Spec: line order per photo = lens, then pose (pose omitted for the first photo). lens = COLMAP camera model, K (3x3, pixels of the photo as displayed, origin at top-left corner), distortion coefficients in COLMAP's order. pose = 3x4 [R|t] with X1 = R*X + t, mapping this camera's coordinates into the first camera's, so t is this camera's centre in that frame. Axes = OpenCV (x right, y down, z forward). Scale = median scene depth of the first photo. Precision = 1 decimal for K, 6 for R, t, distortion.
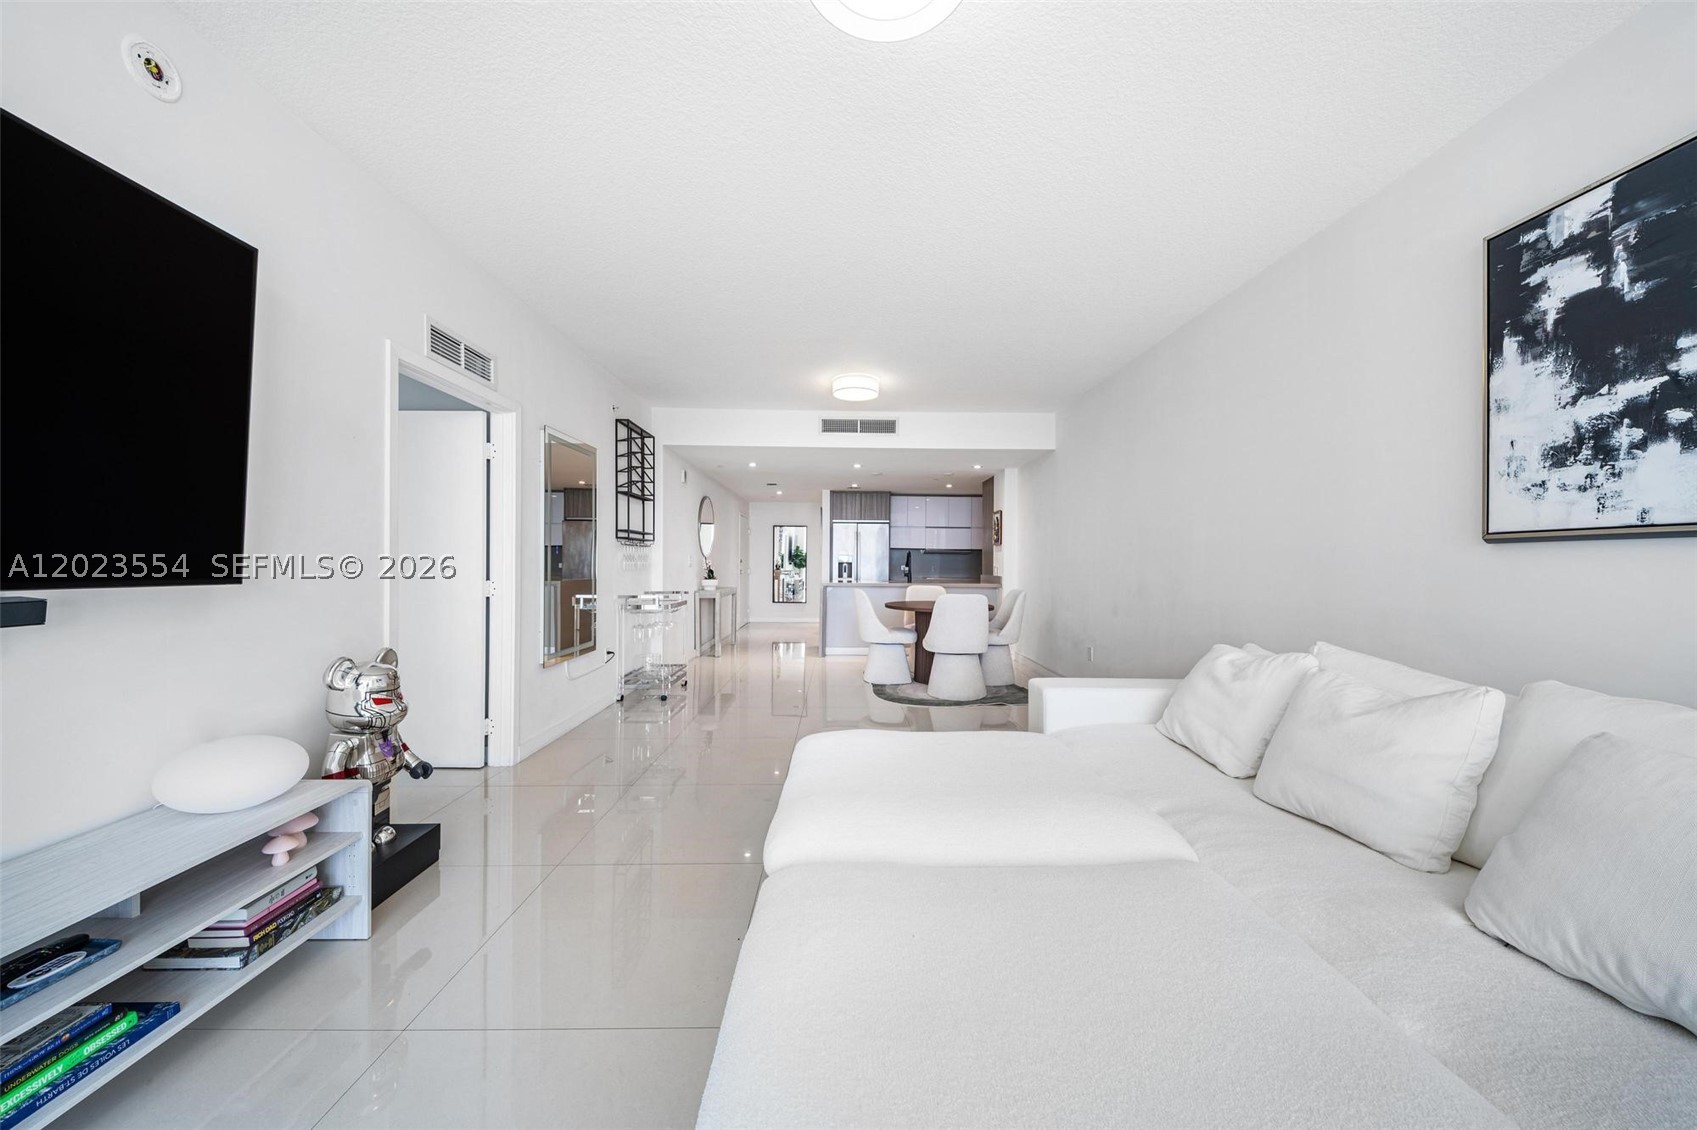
lens RADIAL K [[570.1, 0, 848.5], [0, 570.1, 565.0], [0, 0, 1]] dist [0.033994, -0.016621]
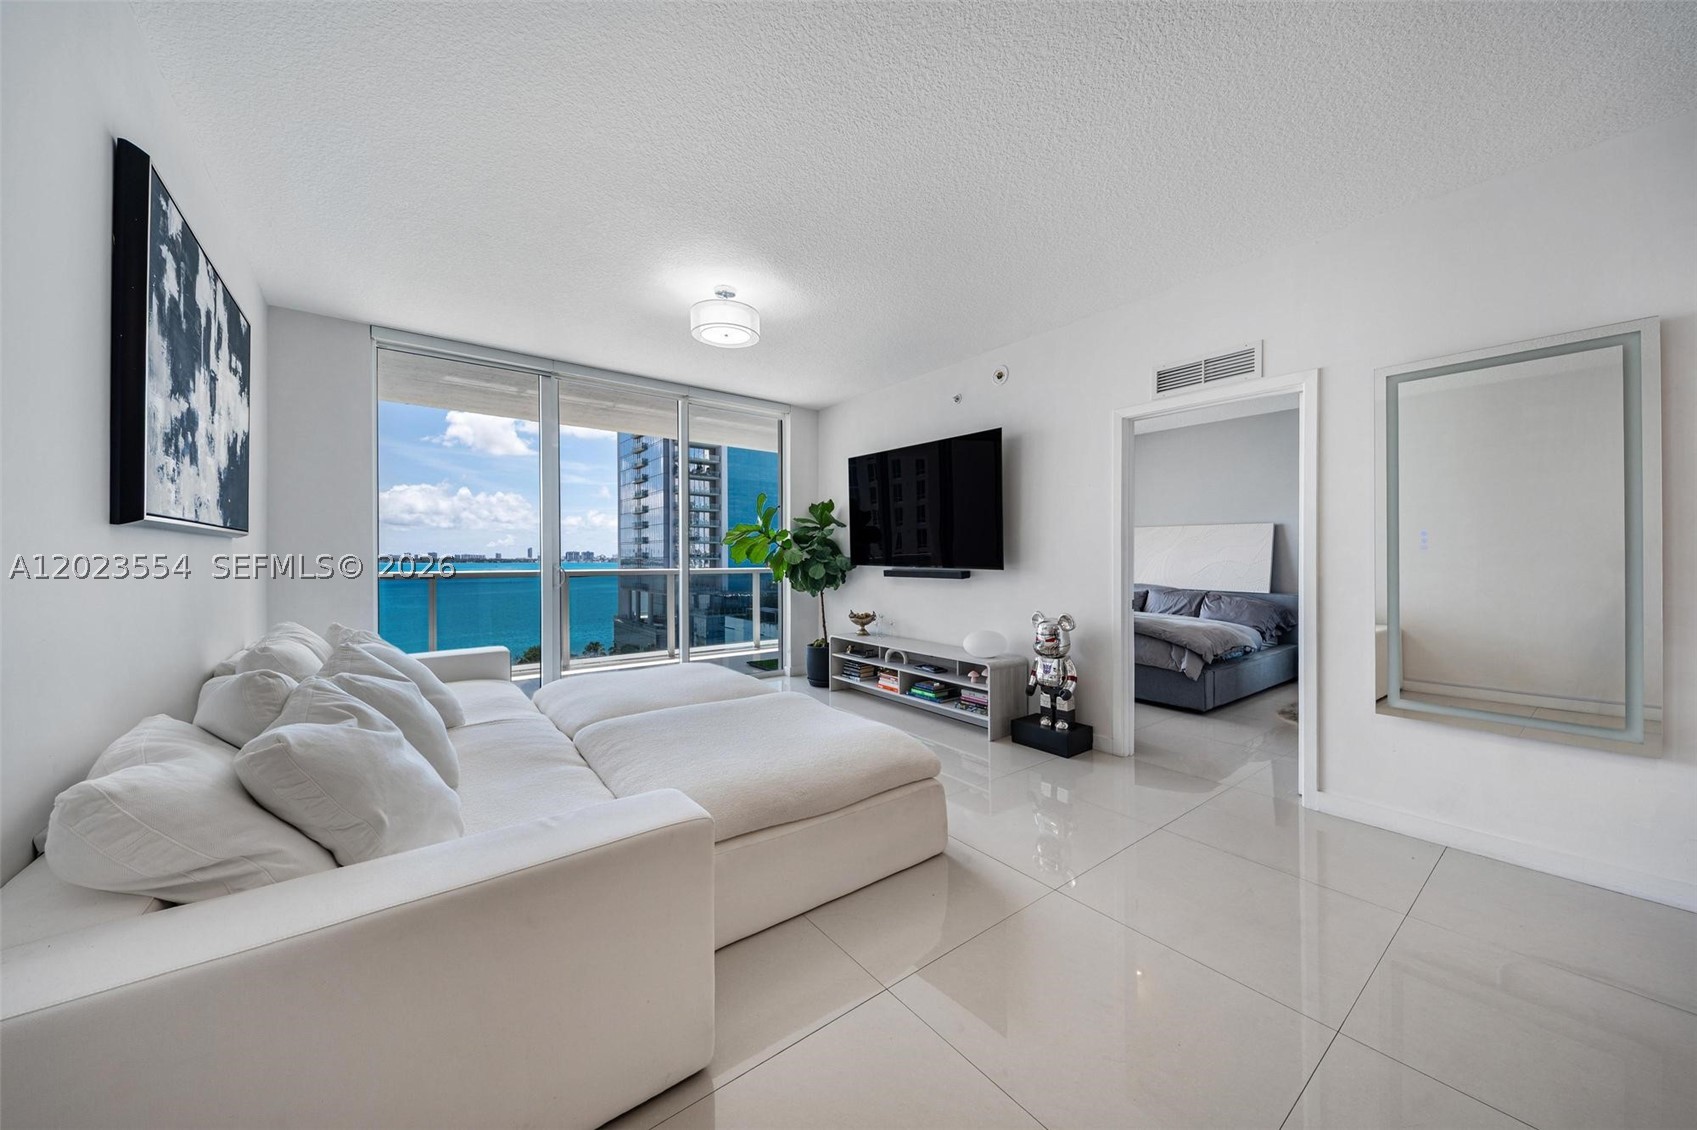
lens RADIAL K [[589.5, 0, 860.0], [0, 589.5, 563.6], [0, 0, 1]] dist [0.001247, -0.006940]
pose [[-0.789713, -0.004316, -0.613462, 0.902700], [-0.011800, 0.999897, 0.008155, -0.002305], [0.613363, 0.013679, -0.789682, 2.555629]]
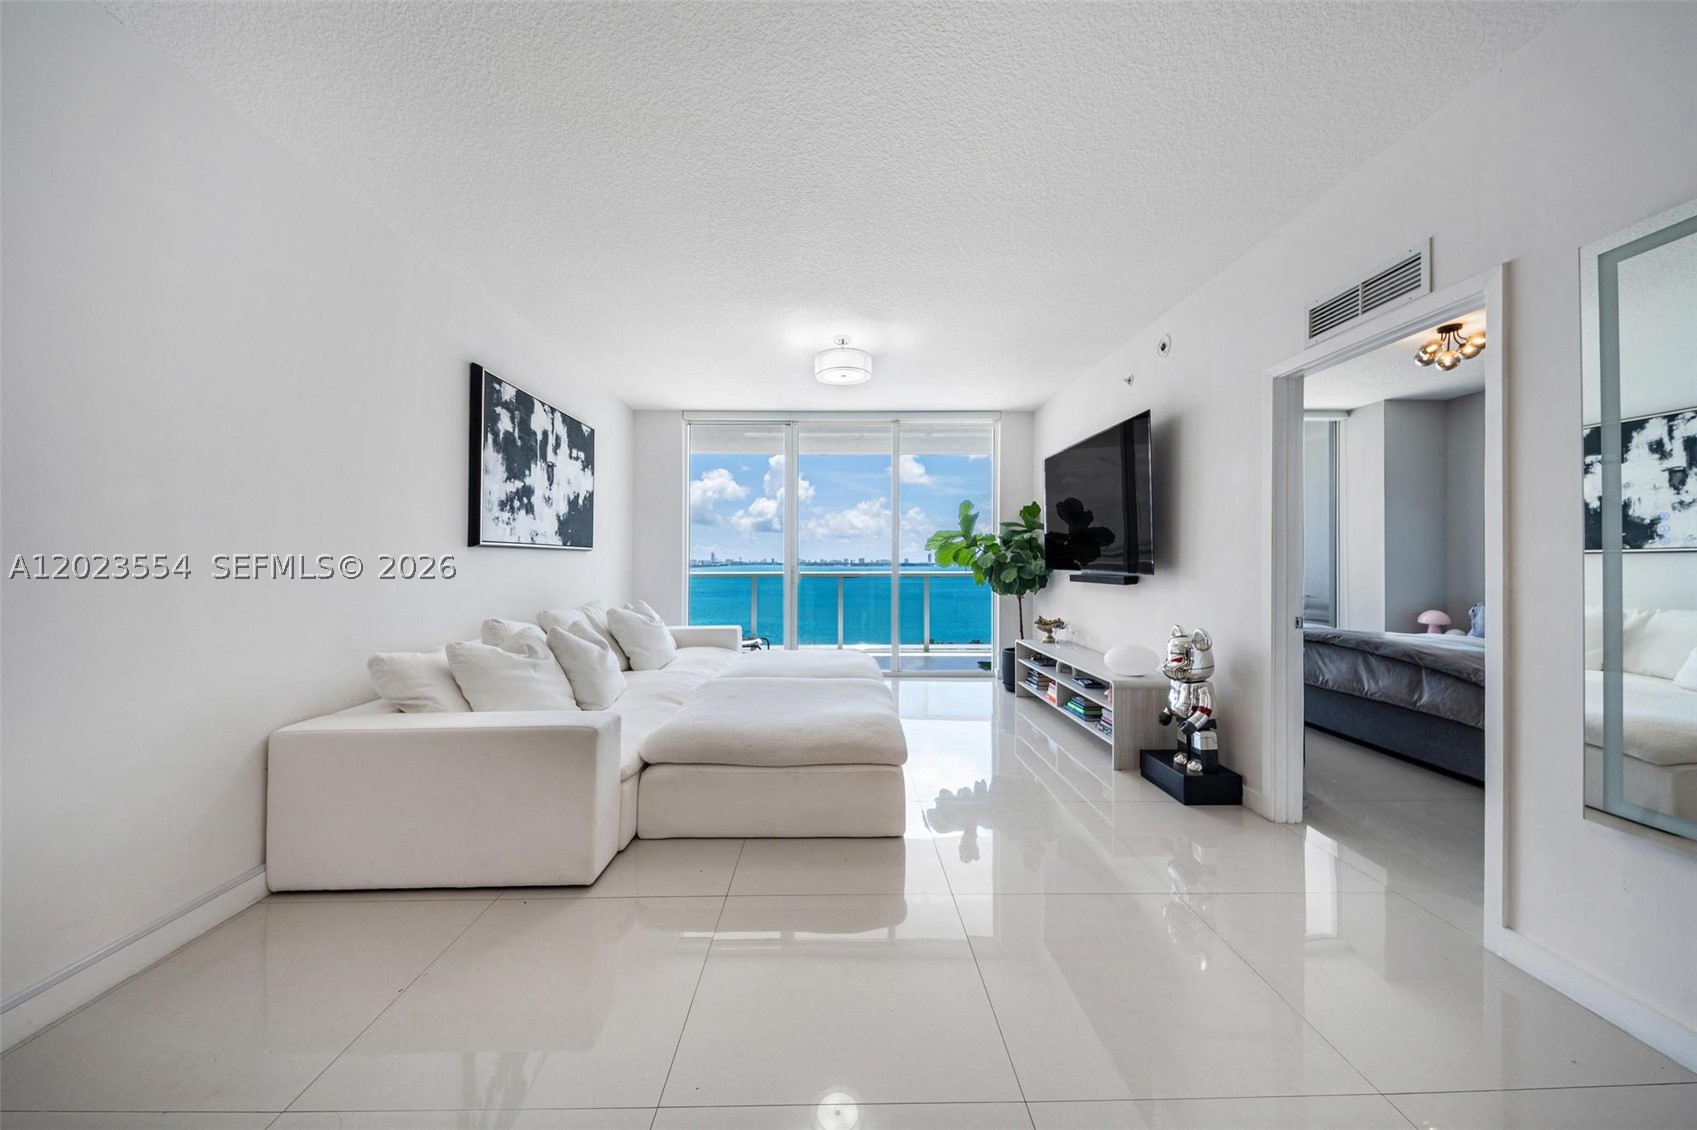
lens RADIAL K [[590.1, 0, 849.7], [0, 590.1, 558.8], [0, 0, 1]] dist [0.000816, -0.000029]
pose [[-0.999971, -0.007195, -0.002572, 0.024765], [-0.007191, 0.999973, -0.001601, -0.008932], [0.002584, -0.001582, -0.999995, 3.072407]]
